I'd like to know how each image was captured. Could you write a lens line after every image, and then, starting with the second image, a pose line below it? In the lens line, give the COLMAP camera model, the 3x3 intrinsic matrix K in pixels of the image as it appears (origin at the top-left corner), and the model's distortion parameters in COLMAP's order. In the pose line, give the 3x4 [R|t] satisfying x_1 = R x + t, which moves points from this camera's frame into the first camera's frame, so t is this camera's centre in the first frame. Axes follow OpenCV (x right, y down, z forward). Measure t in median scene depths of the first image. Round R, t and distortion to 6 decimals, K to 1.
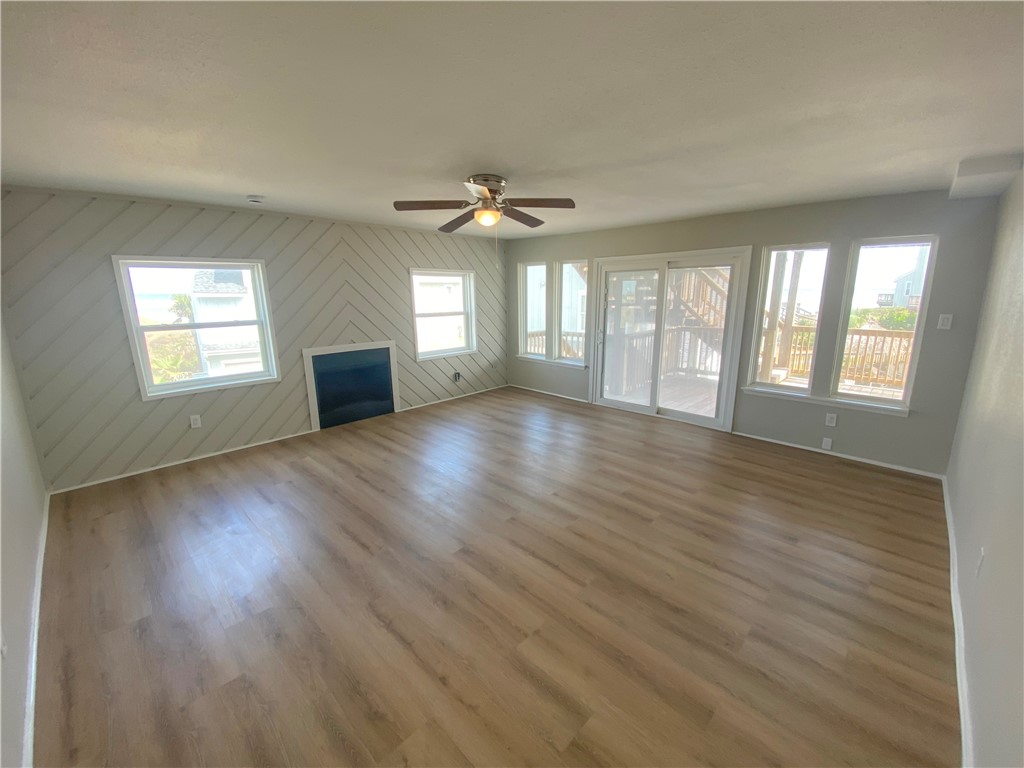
lens RADIAL K [[410.0, 0, 510.3], [0, 410.0, 382.8], [0, 0, 1]] dist [0.000042, -0.009001]
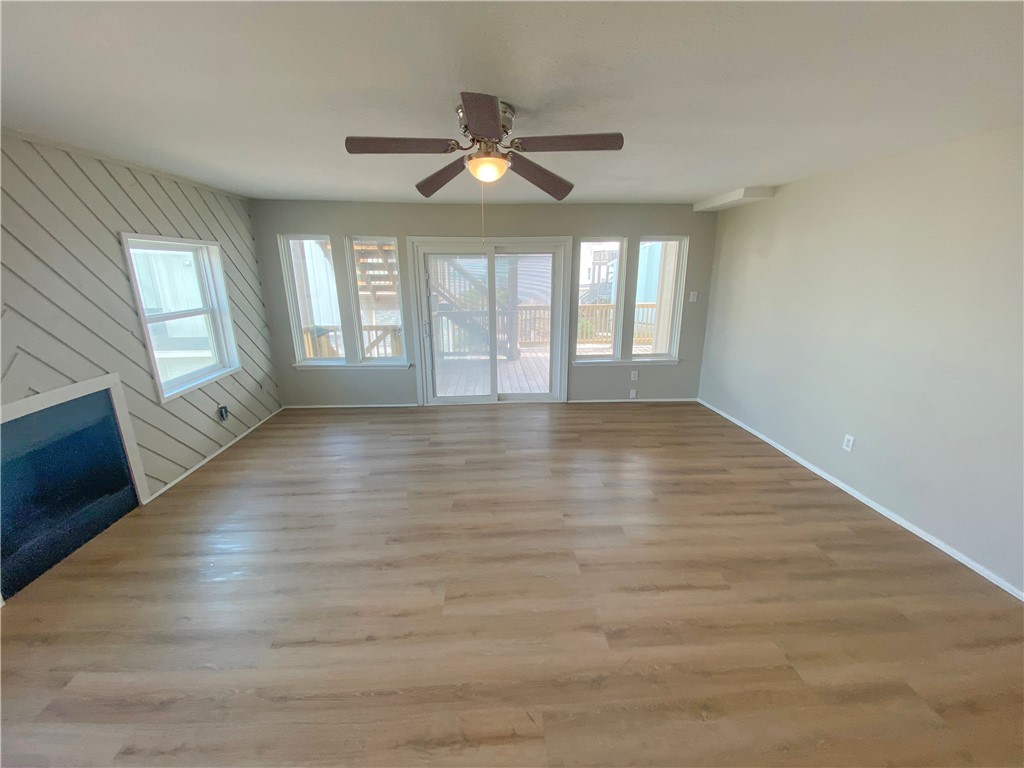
lens RADIAL K [[410.0, 0, 507.5], [0, 410.0, 387.4], [0, 0, 1]] dist [0.000042, -0.009001]
pose [[0.674928, -0.195968, 0.711385, -0.327783], [0.159194, 0.980056, 0.118945, -0.070596], [-0.720506, 0.032969, 0.692664, 0.295645]]
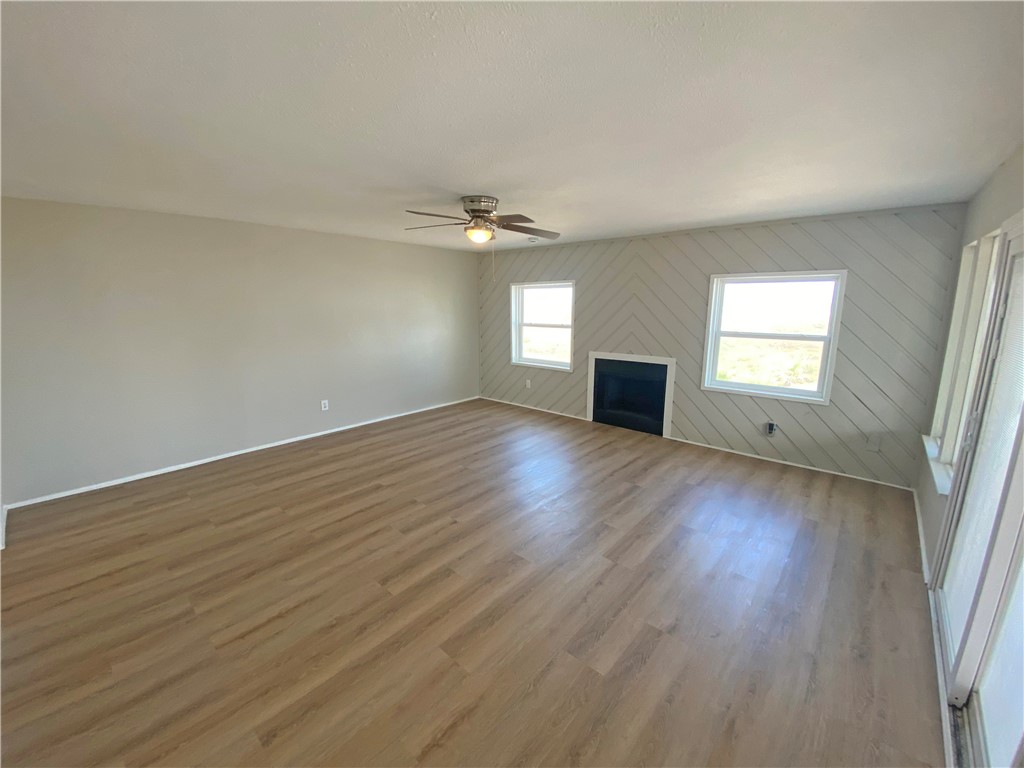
lens RADIAL K [[410.0, 0, 512.3], [0, 410.0, 378.6], [0, 0, 1]] dist [0.000042, -0.009001]
pose [[0.059079, 0.187984, -0.980394, 0.594901], [-0.221022, 0.960198, 0.170793, -0.140278], [0.973478, 0.206598, 0.098276, 0.594470]]
